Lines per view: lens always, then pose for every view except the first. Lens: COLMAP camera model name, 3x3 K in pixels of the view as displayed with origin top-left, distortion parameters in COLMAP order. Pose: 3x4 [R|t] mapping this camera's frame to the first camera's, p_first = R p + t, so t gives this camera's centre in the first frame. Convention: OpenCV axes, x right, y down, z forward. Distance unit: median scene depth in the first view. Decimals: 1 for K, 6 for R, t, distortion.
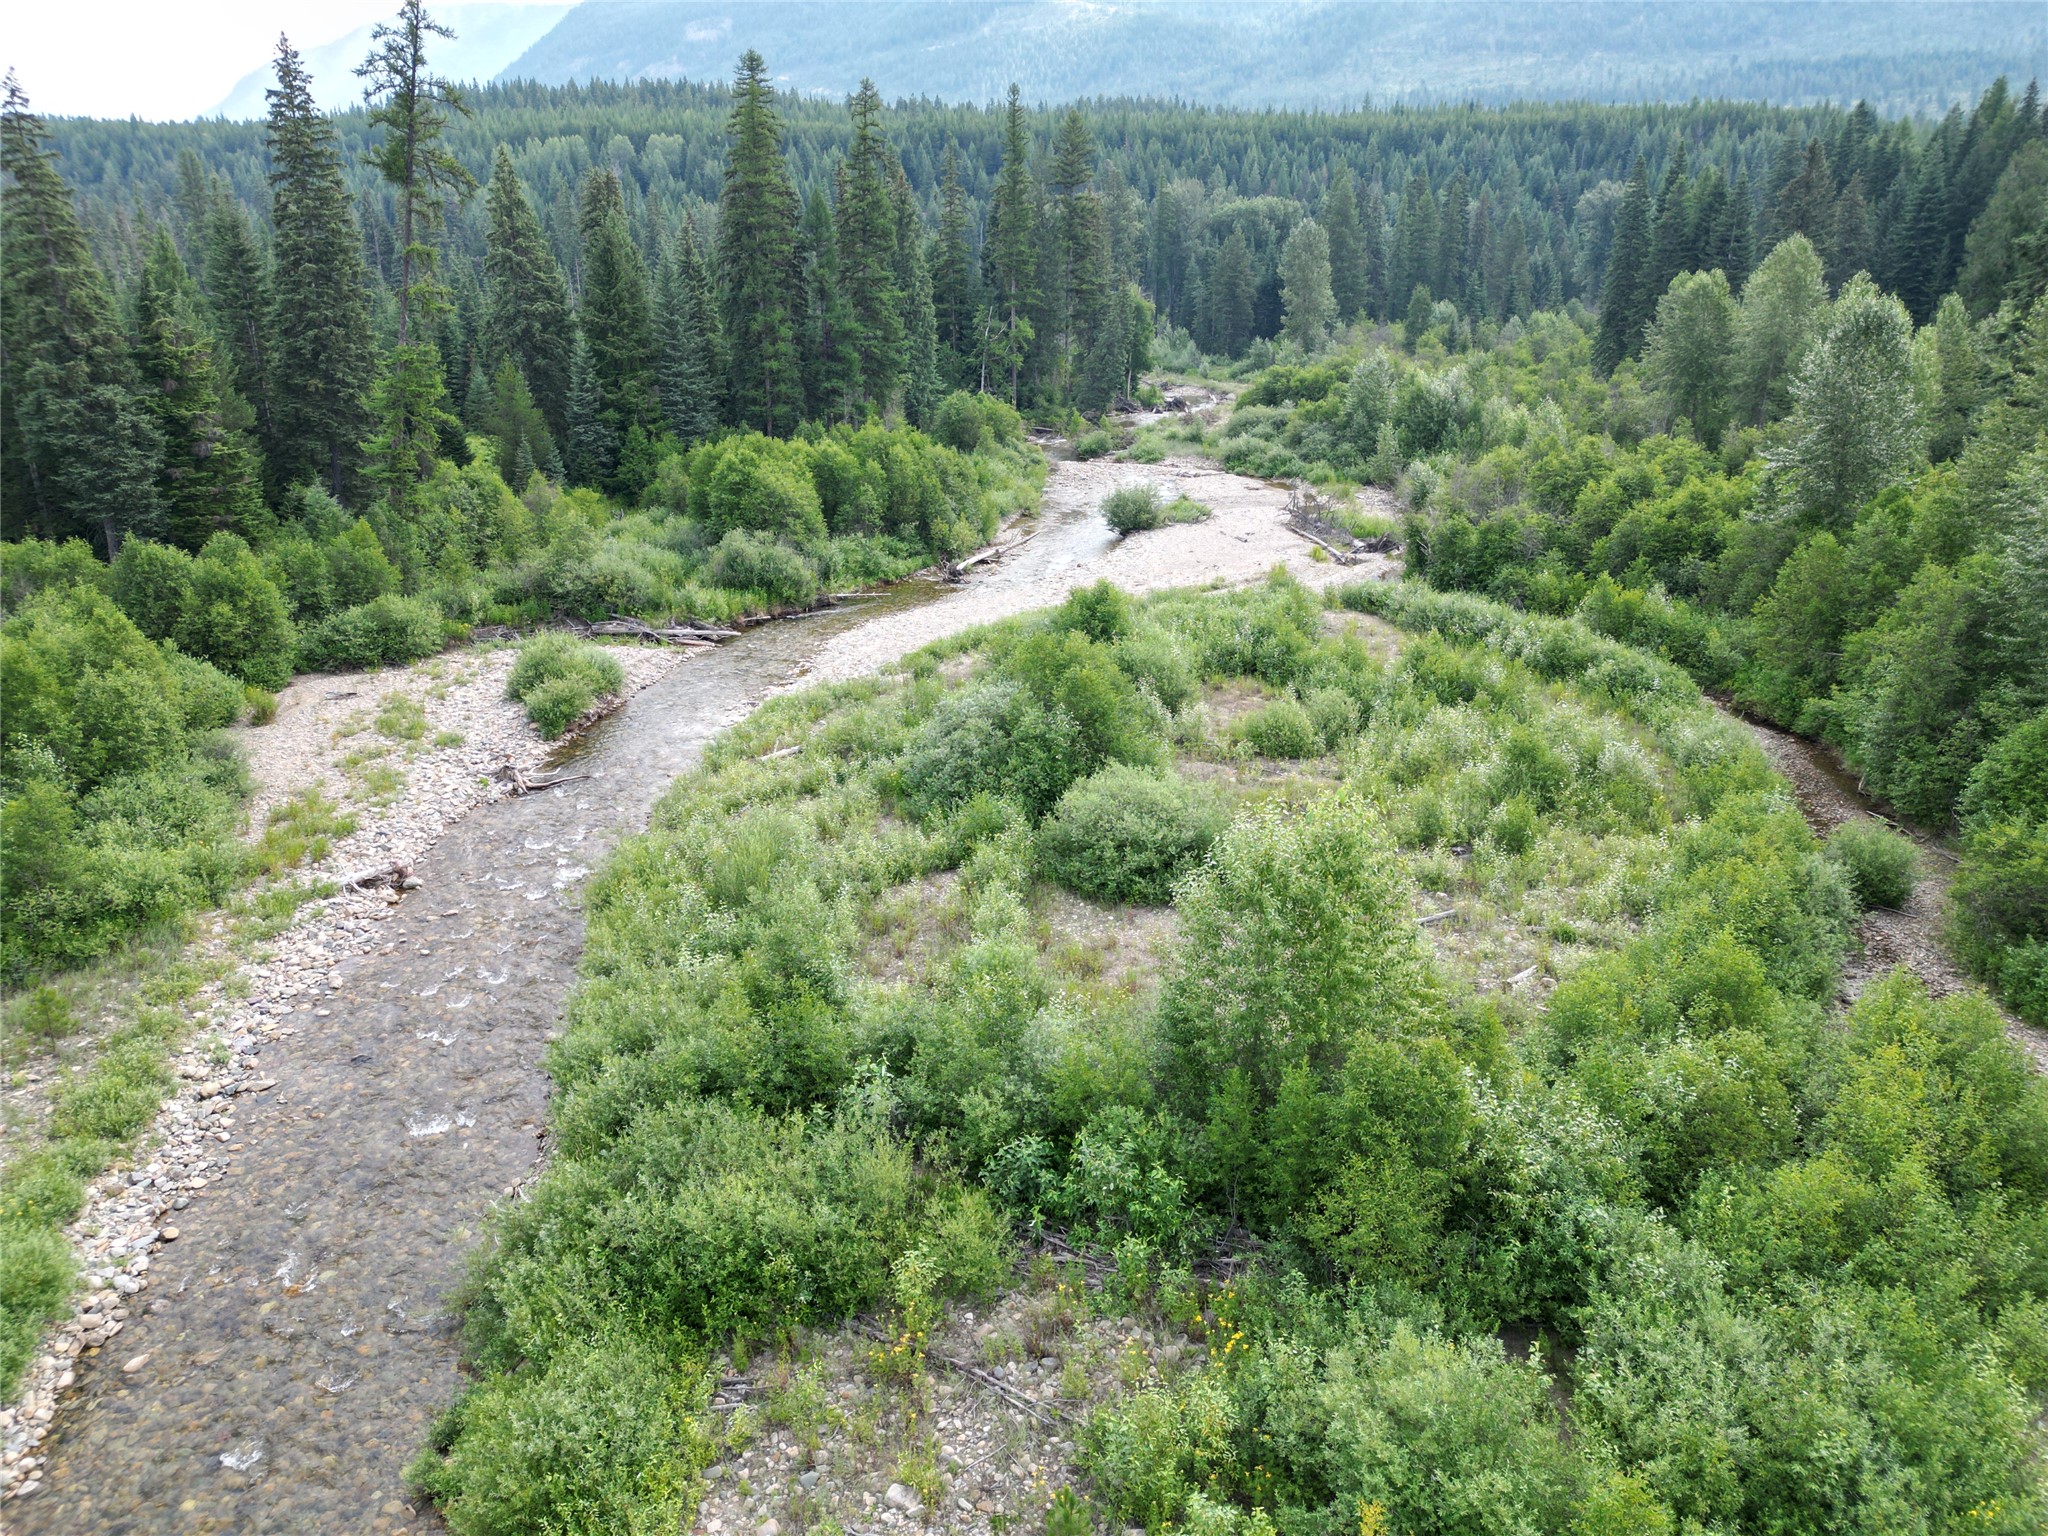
lens RADIAL K [[1445.5, 0, 1019.4], [0, 1445.5, 772.1], [0, 0, 1]] dist [0.066061, -0.065072]
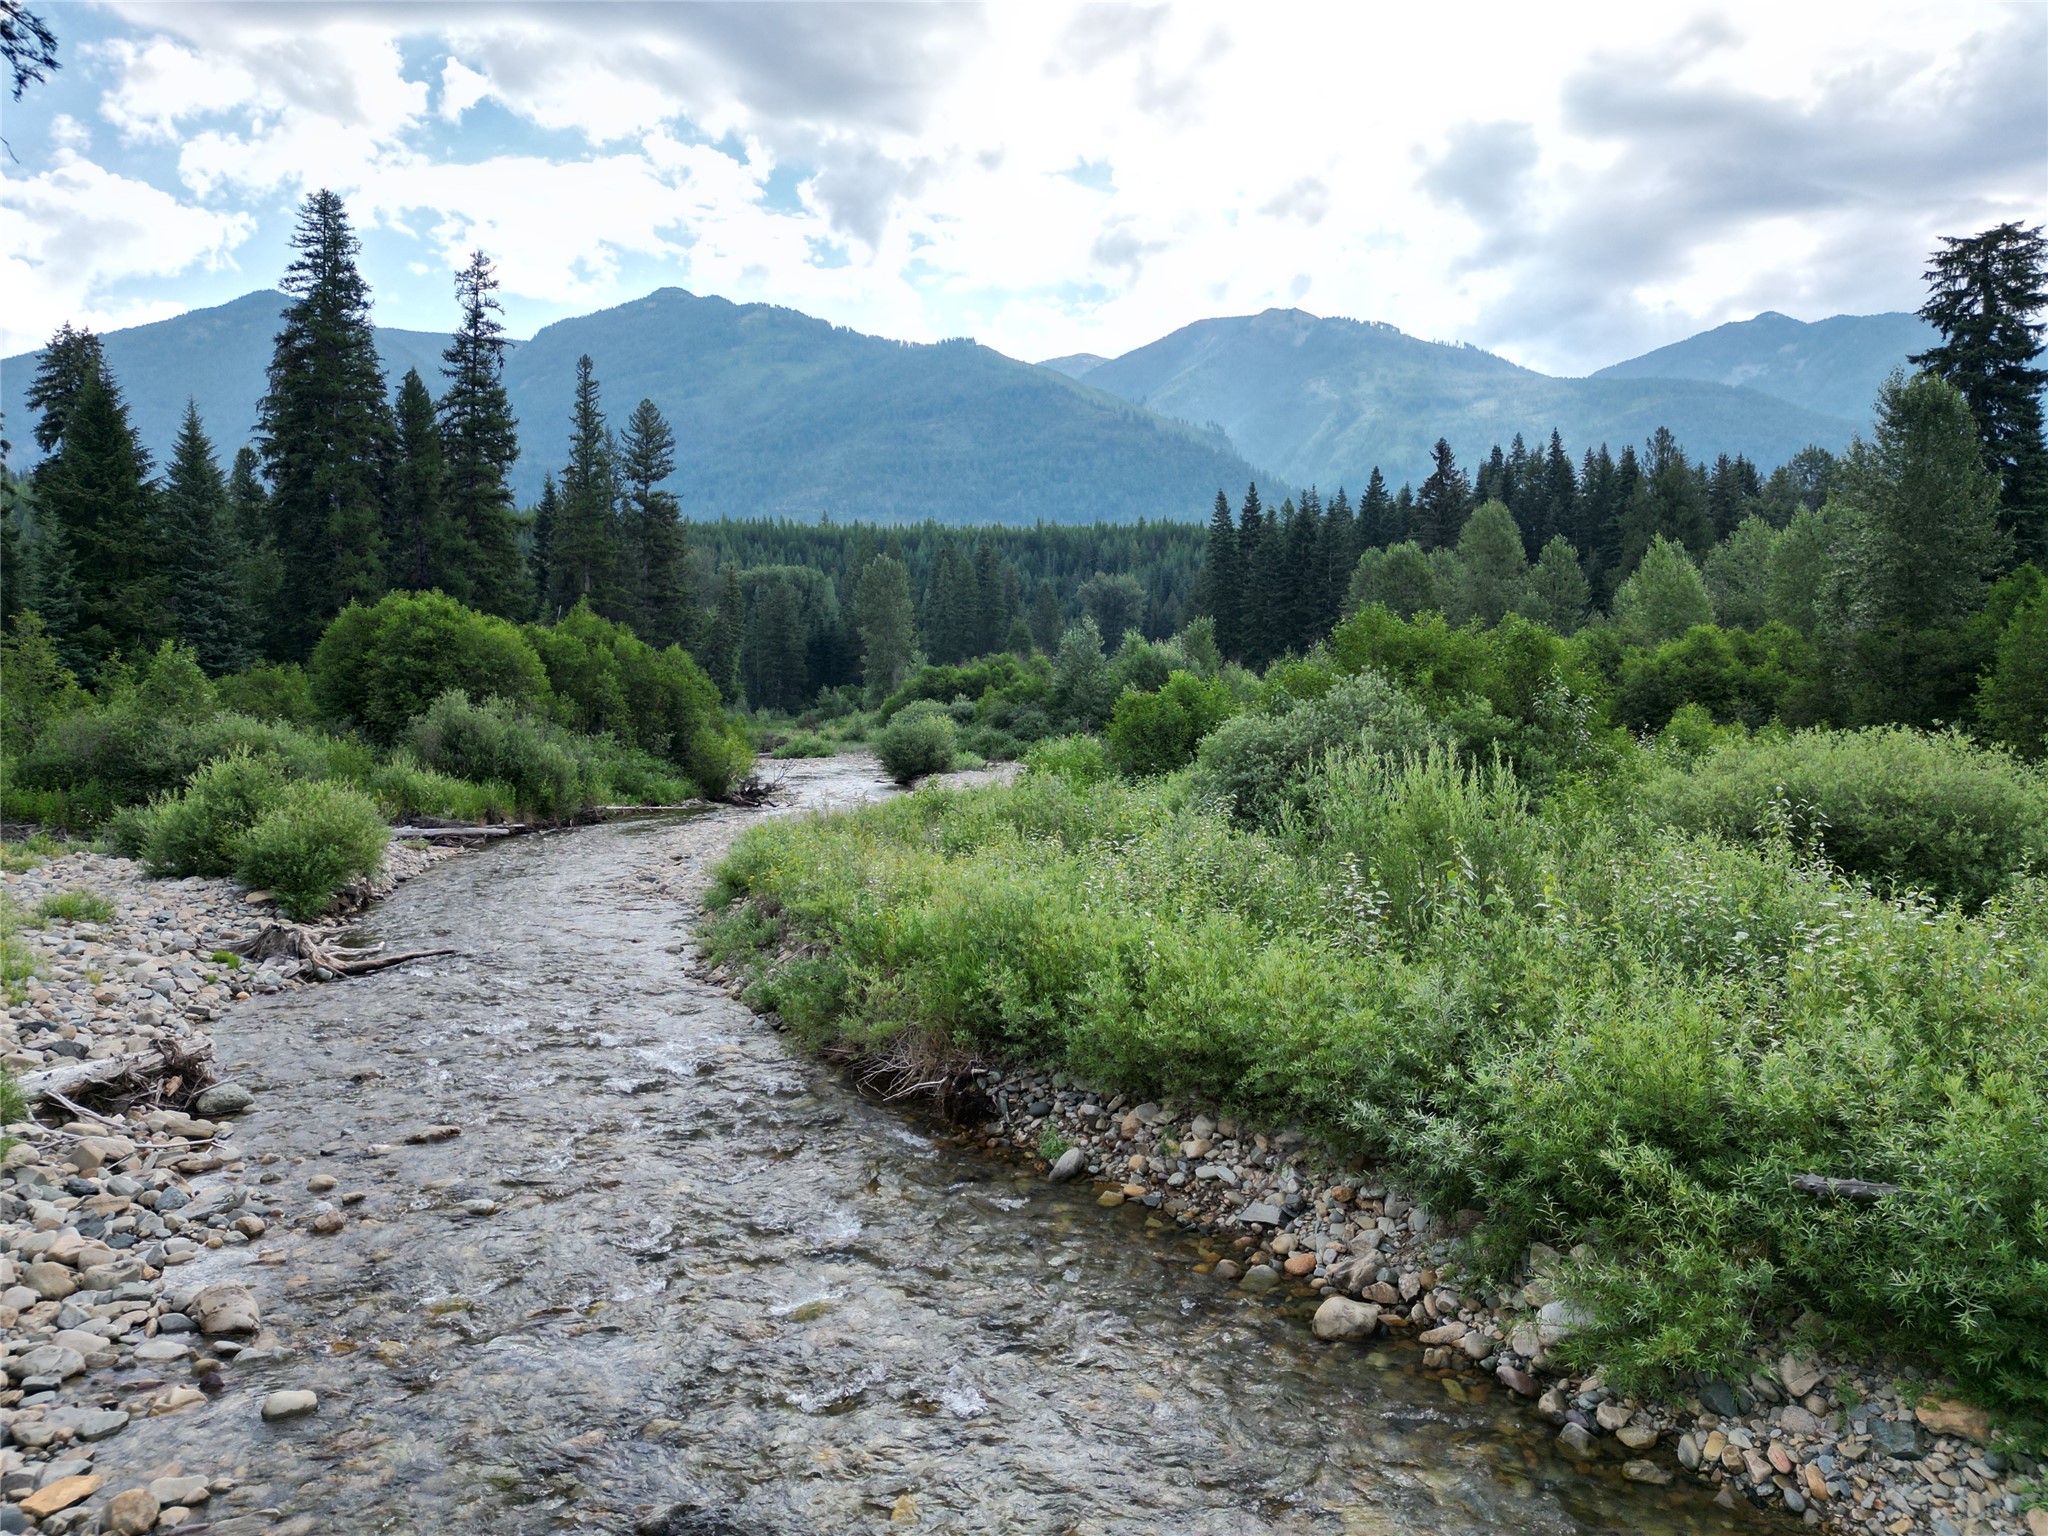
lens RADIAL K [[1569.9, 0, 1058.8], [0, 1569.9, 773.7], [0, 0, 1]] dist [0.021400, -0.023218]
pose [[0.920552, -0.019414, 0.390138, -0.244129], [0.132950, 0.954707, -0.266195, 0.081055], [-0.367299, 0.296915, 0.881438, 0.378743]]
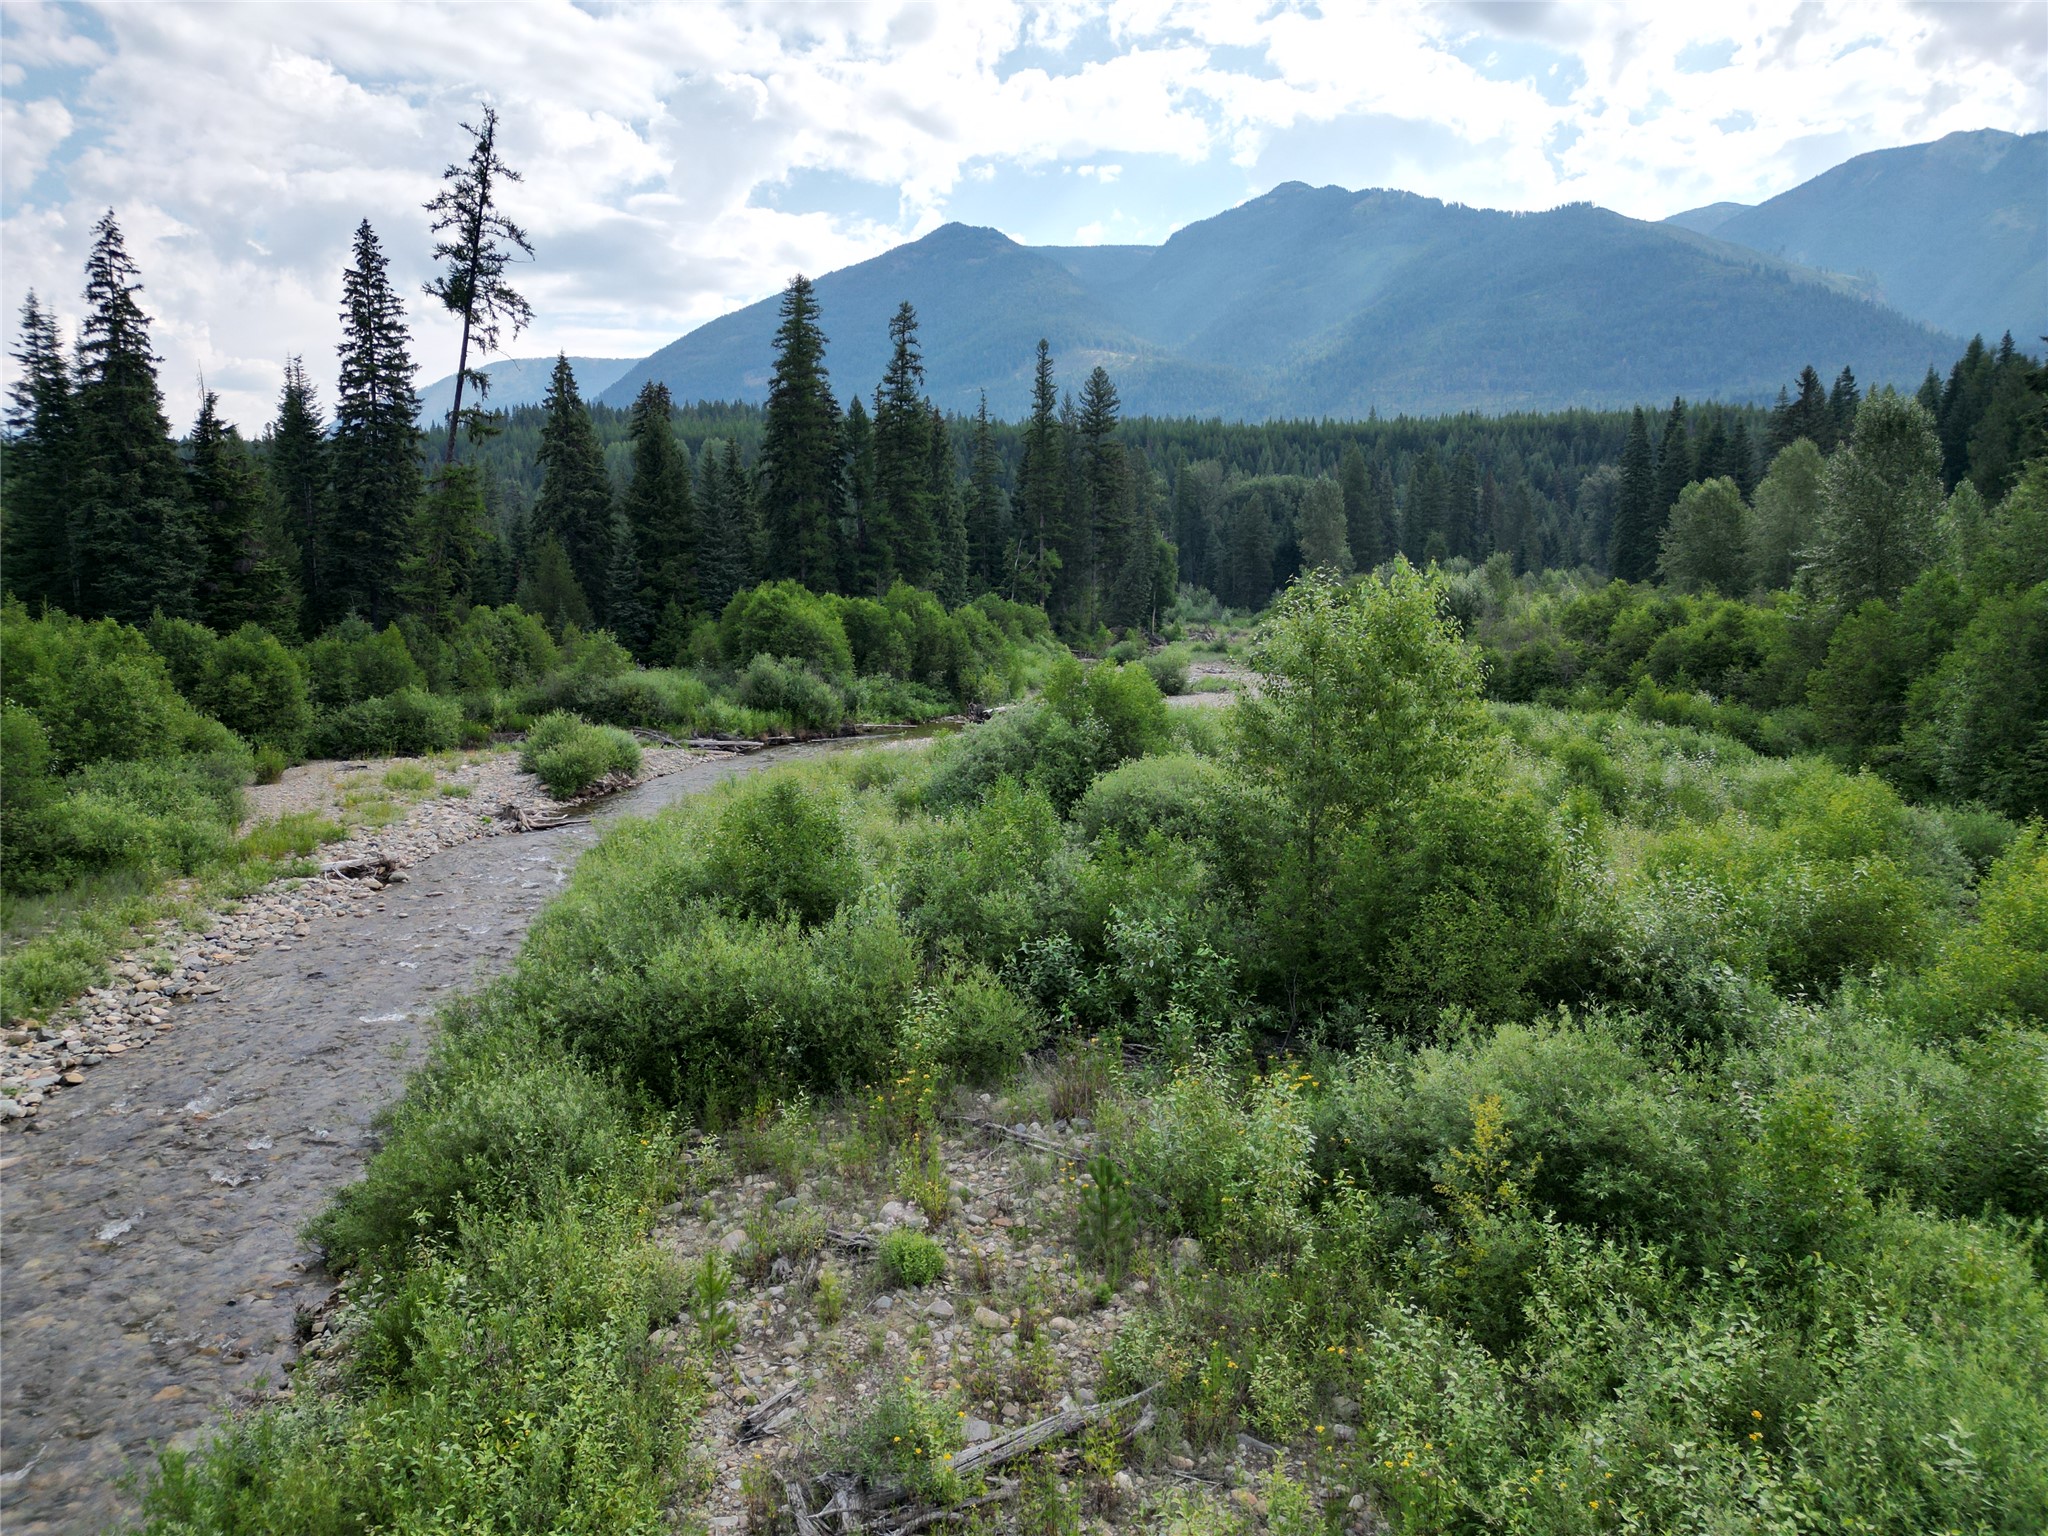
lens RADIAL K [[1445.5, 0, 1019.9], [0, 1445.5, 765.4], [0, 0, 1]] dist [0.066061, -0.065072]
pose [[0.999815, 0.003170, -0.018964, 0.000313], [-0.007064, 0.977891, -0.208997, 0.127947], [0.017882, 0.209092, 0.977732, 0.047882]]
